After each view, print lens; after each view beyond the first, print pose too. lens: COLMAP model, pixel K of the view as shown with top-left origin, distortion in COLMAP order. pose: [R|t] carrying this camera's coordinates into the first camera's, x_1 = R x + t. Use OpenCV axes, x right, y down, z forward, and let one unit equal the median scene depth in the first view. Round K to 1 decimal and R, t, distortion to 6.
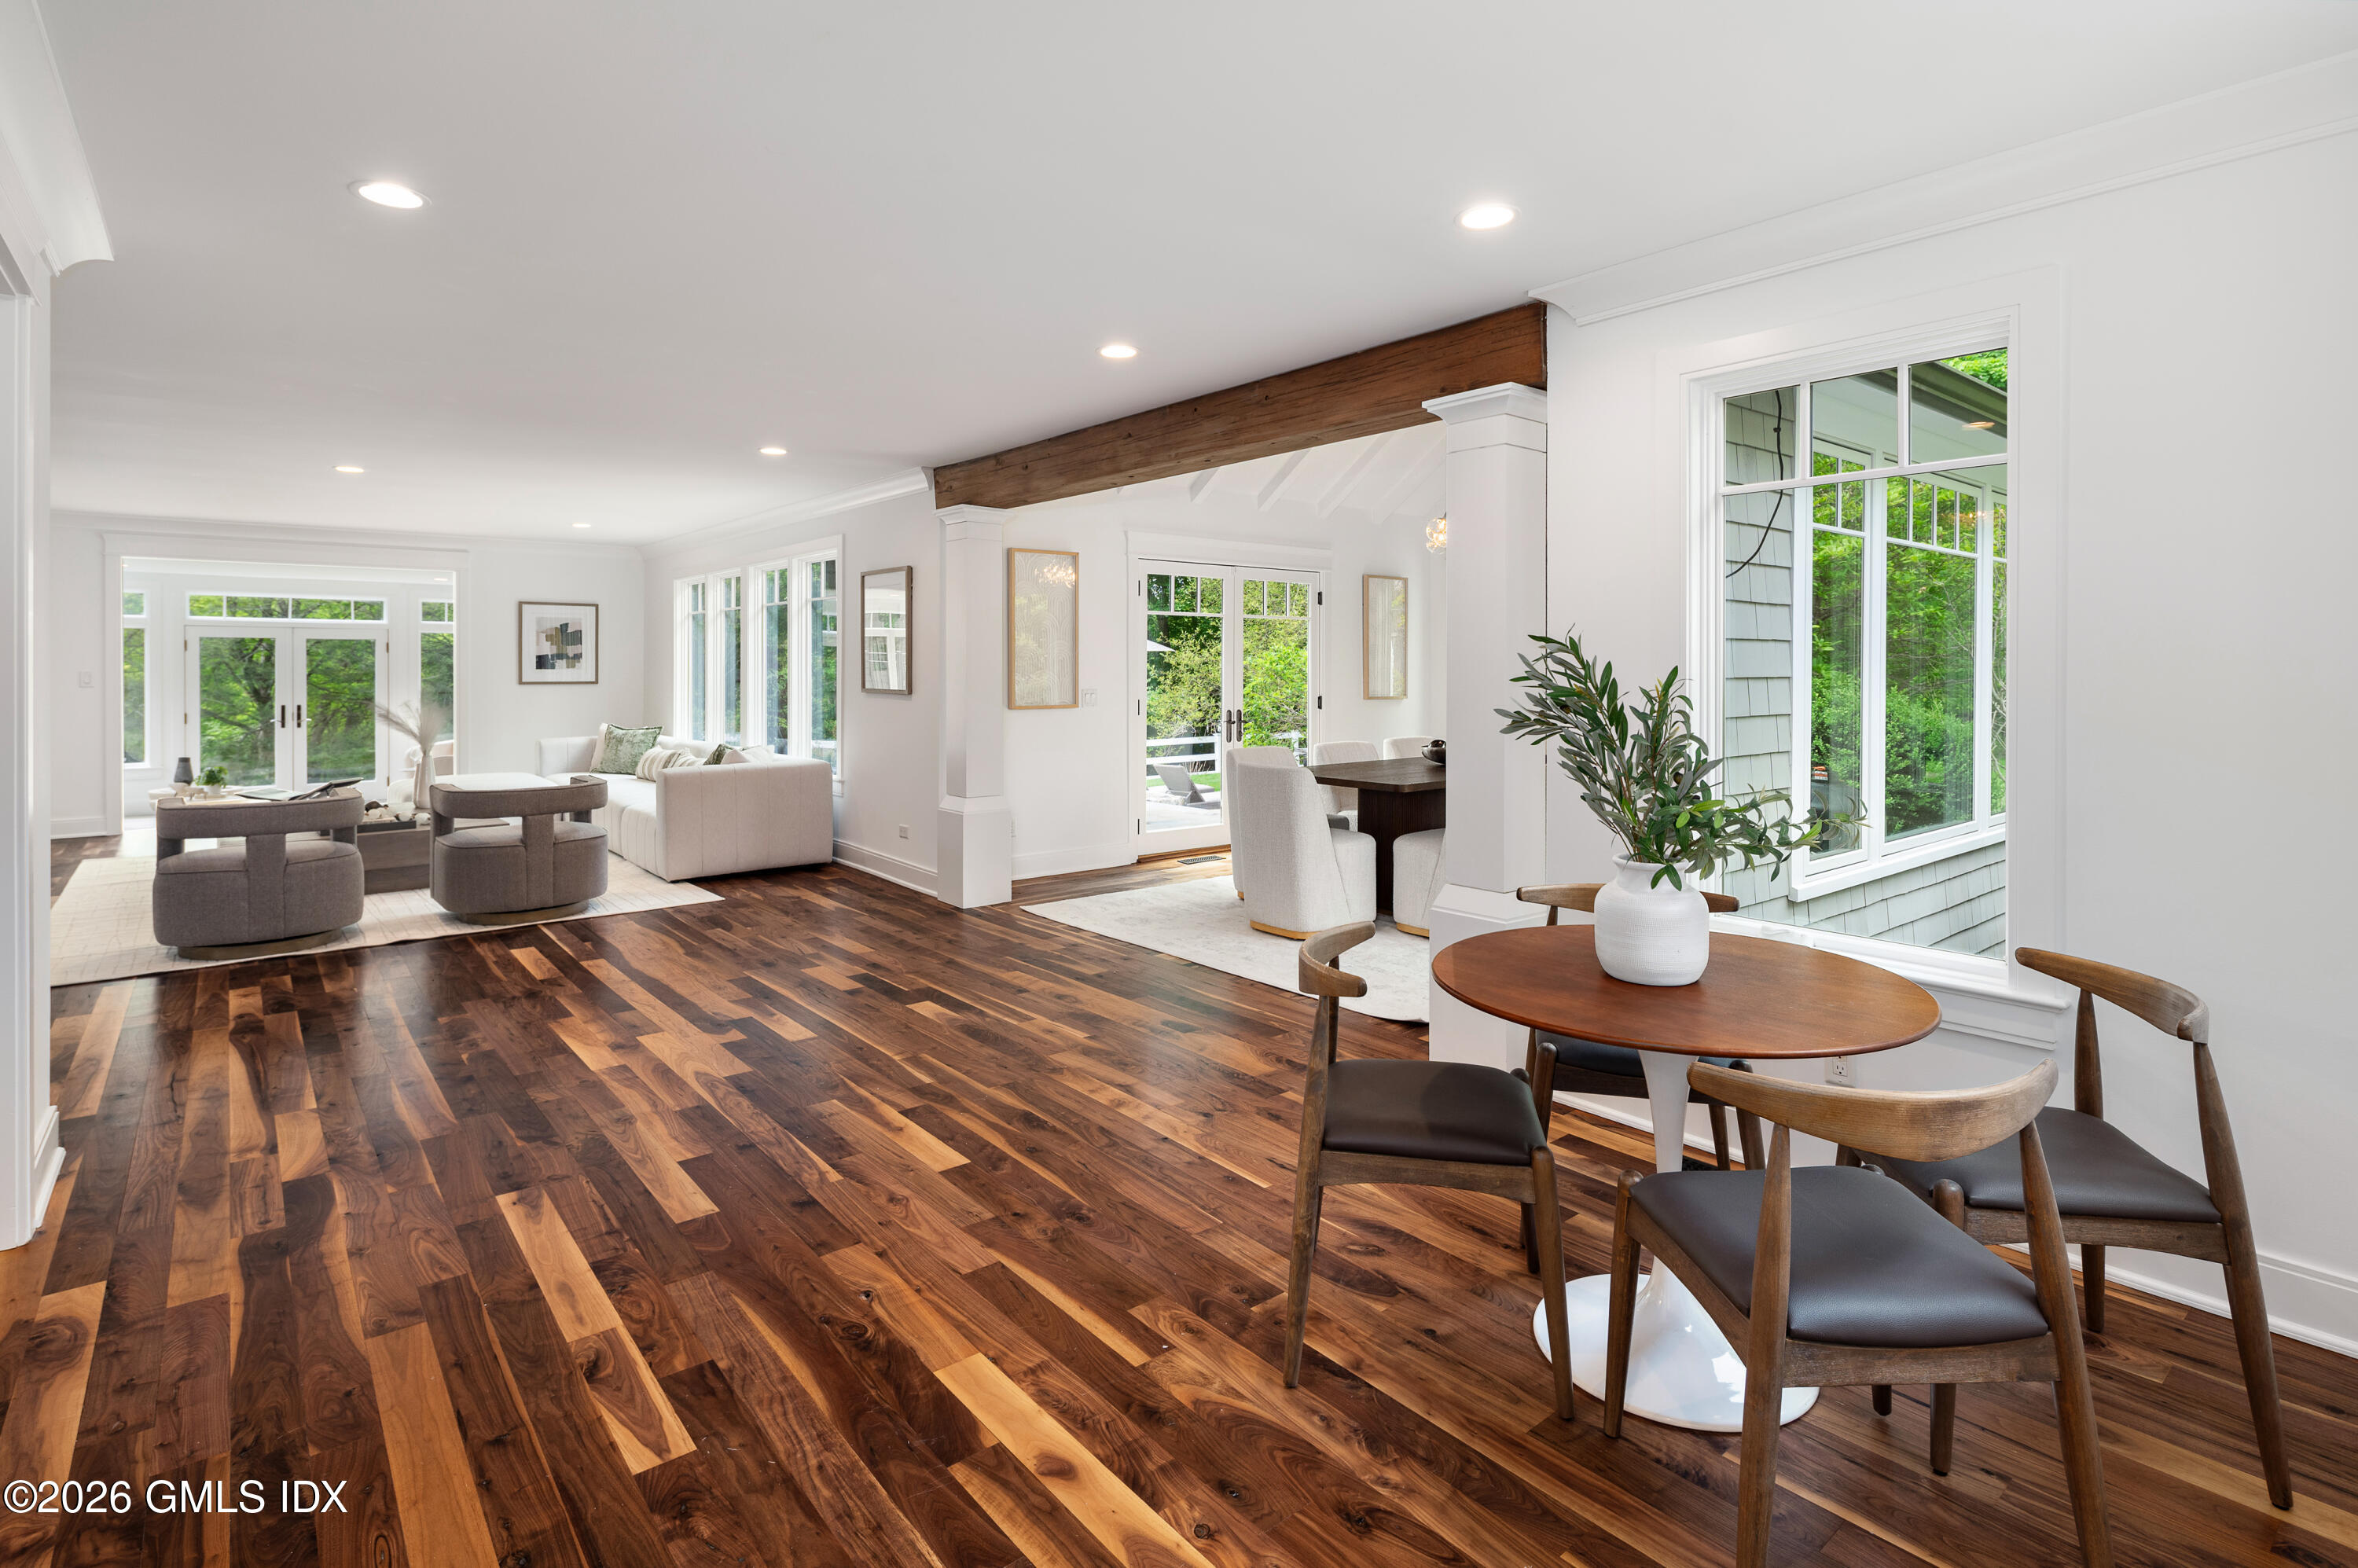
lens RADIAL K [[1153.6, 0, 1183.2], [0, 1153.6, 675.4], [0, 0, 1]] dist [0.000820, -0.000296]
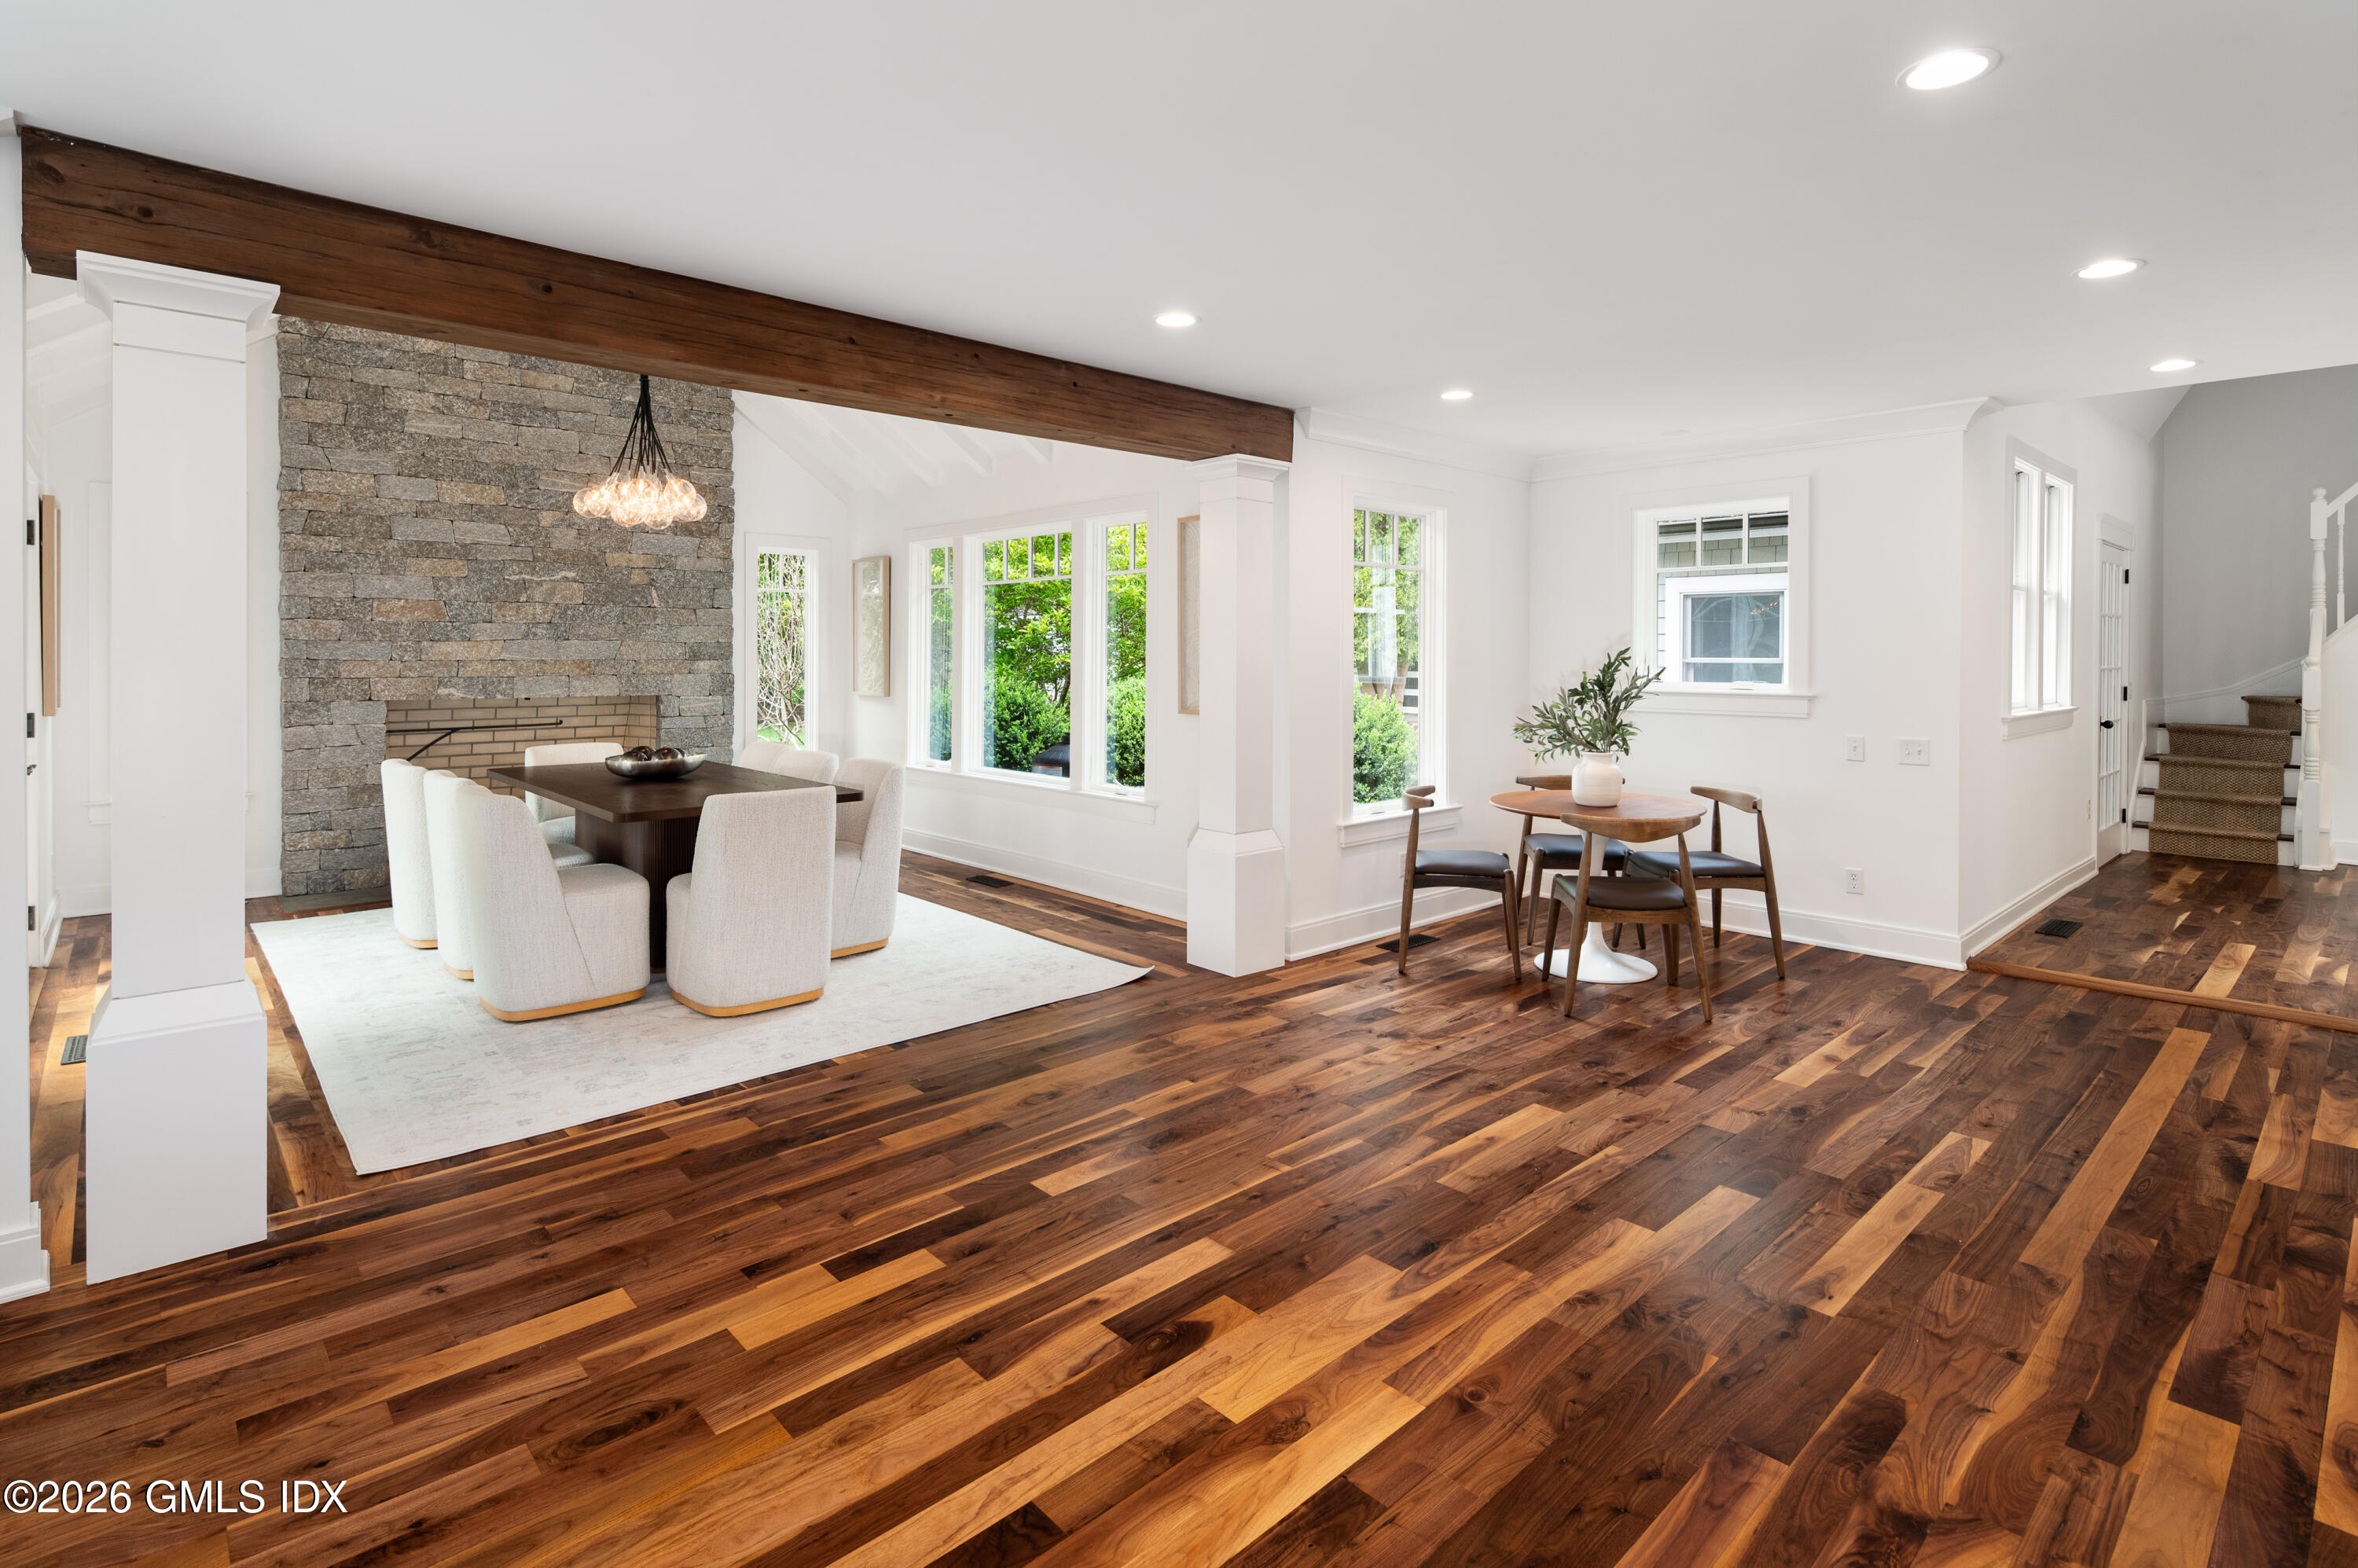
lens RADIAL K [[1148.4, 0, 1188.1], [0, 1148.4, 664.1], [0, 0, 1]] dist [0.001403, -0.001396]
pose [[-0.058508, -0.009260, 0.998244, -1.051719], [0.002920, 0.999951, 0.009447, -0.020390], [-0.998283, 0.003468, -0.058478, 1.143503]]
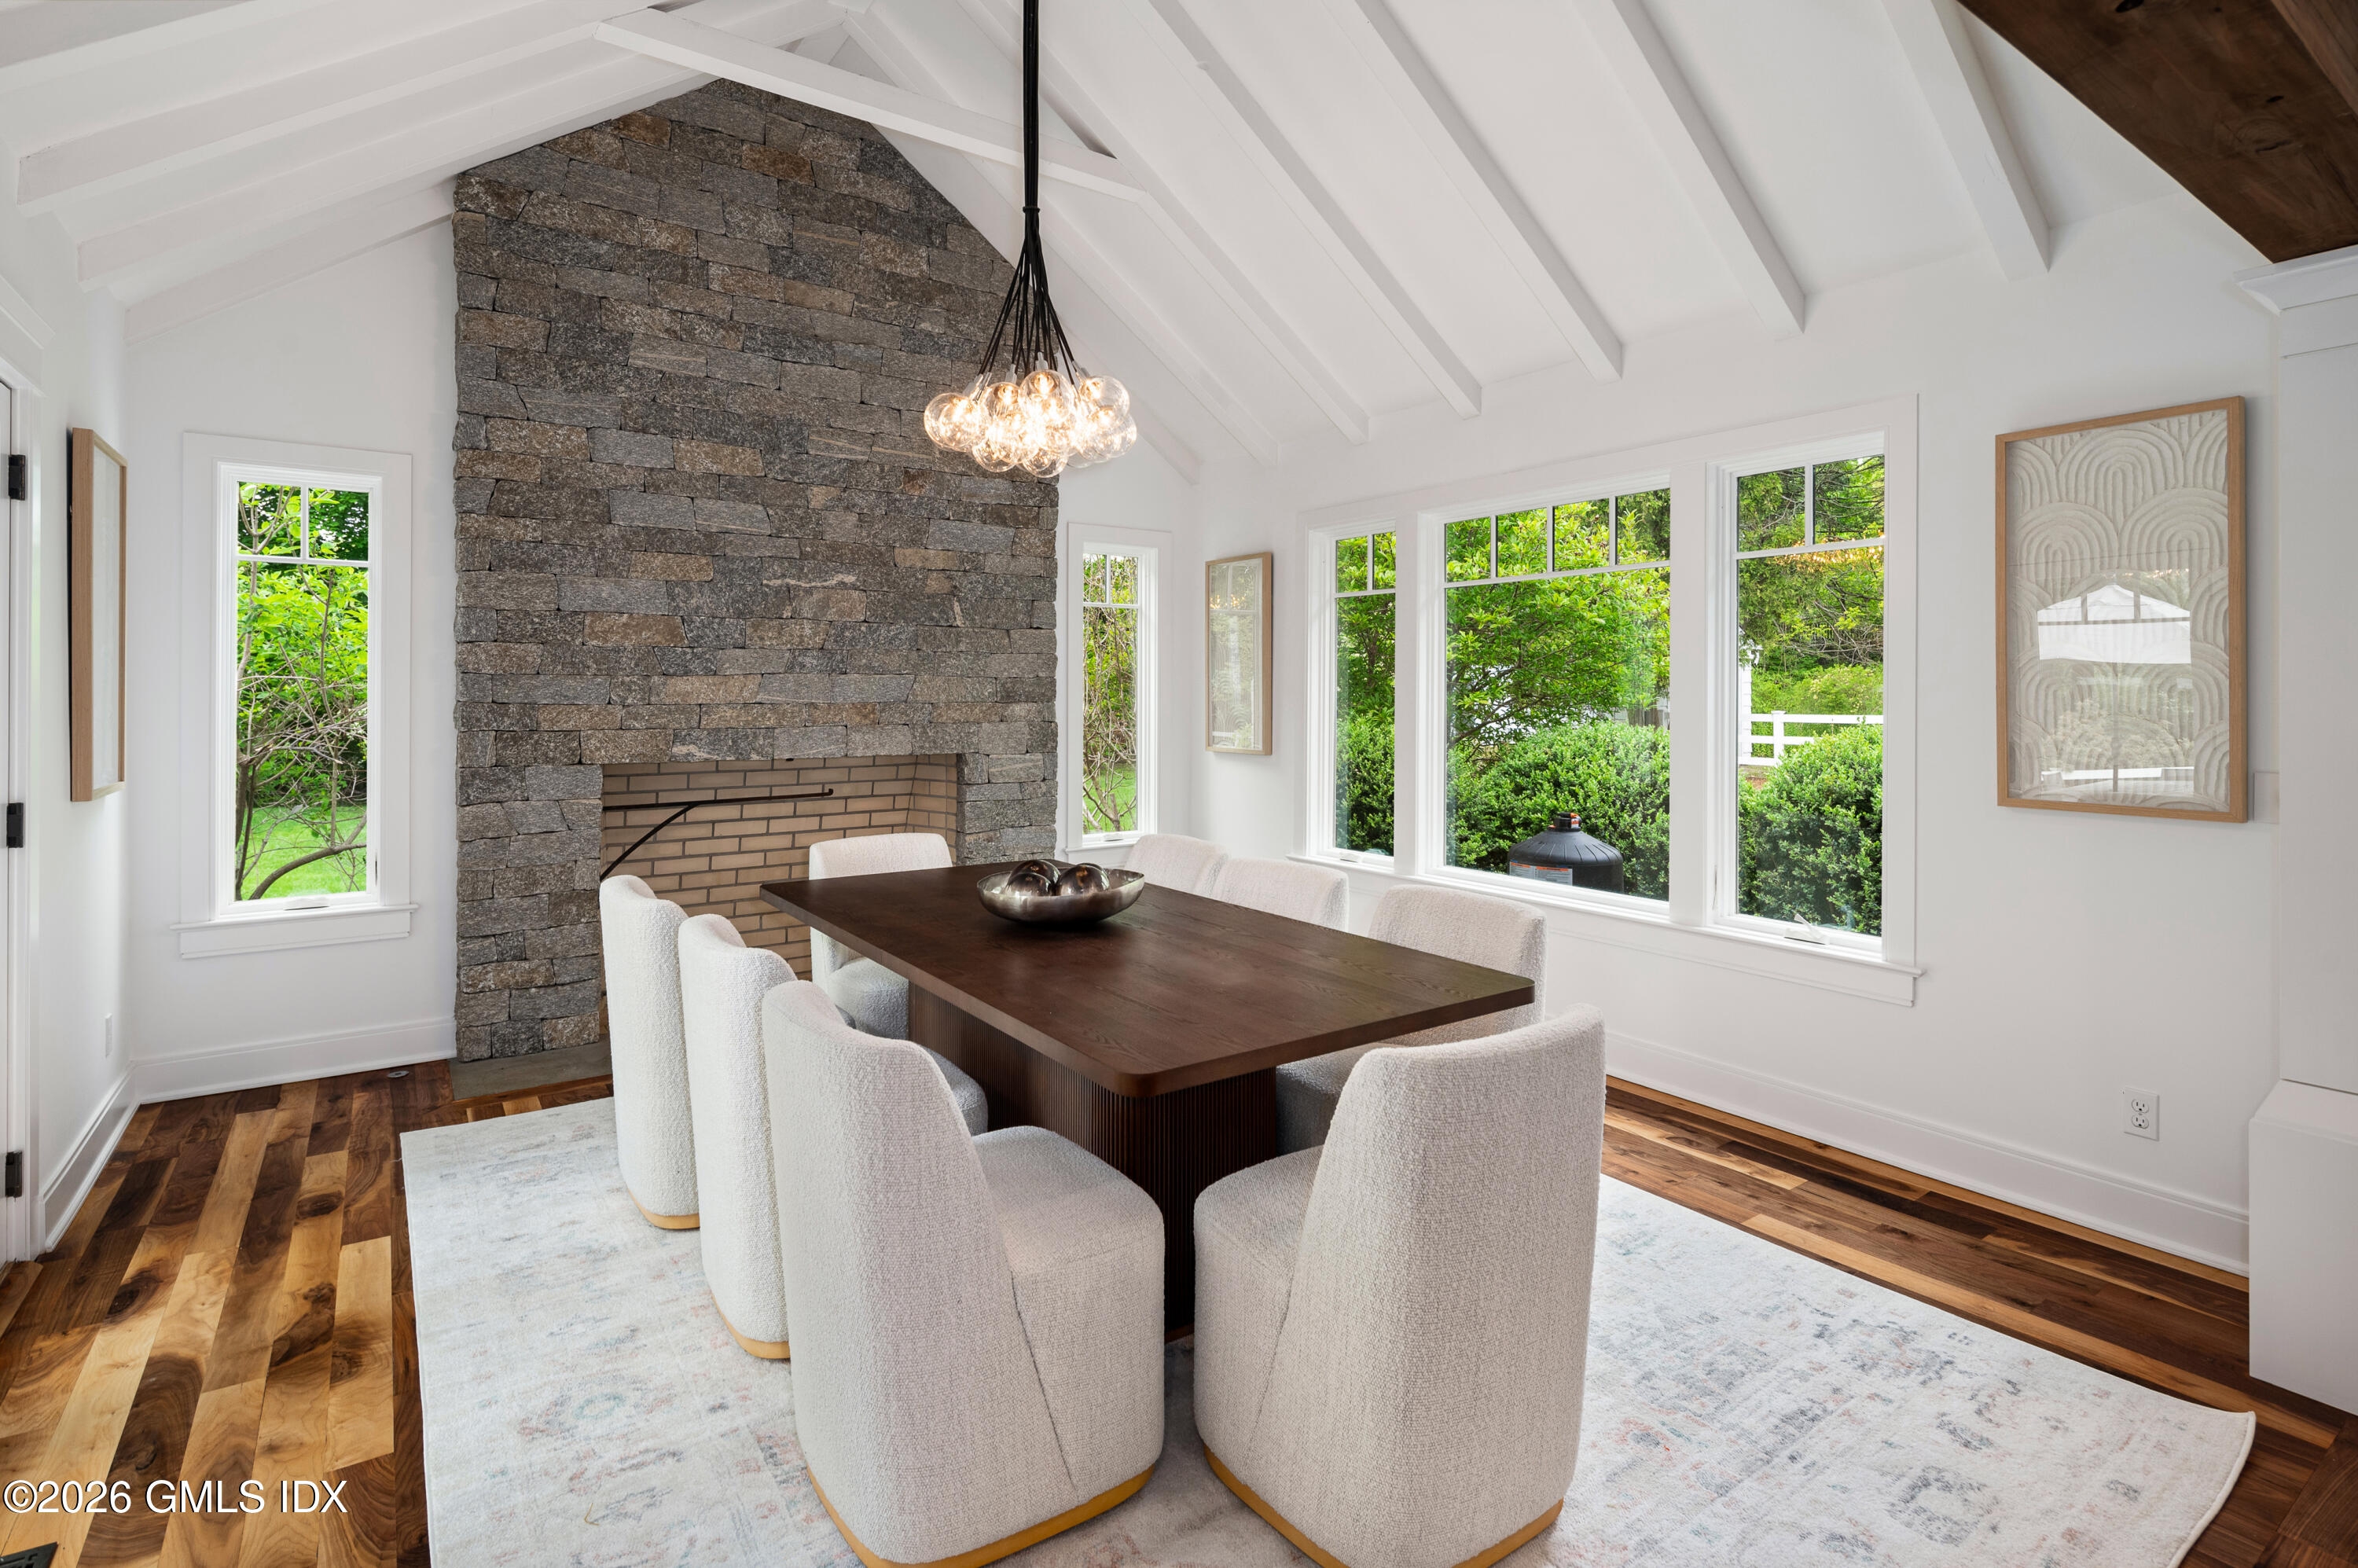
lens RADIAL K [[1142.4, 0, 1182.7], [0, 1142.4, 692.5], [0, 0, 1]] dist [0.002025, -0.000842]
pose [[0.072133, -0.001020, 0.997395, -0.364718], [0.004521, 0.999990, 0.000696, -0.023294], [-0.997385, 0.004459, 0.072136, 1.579110]]
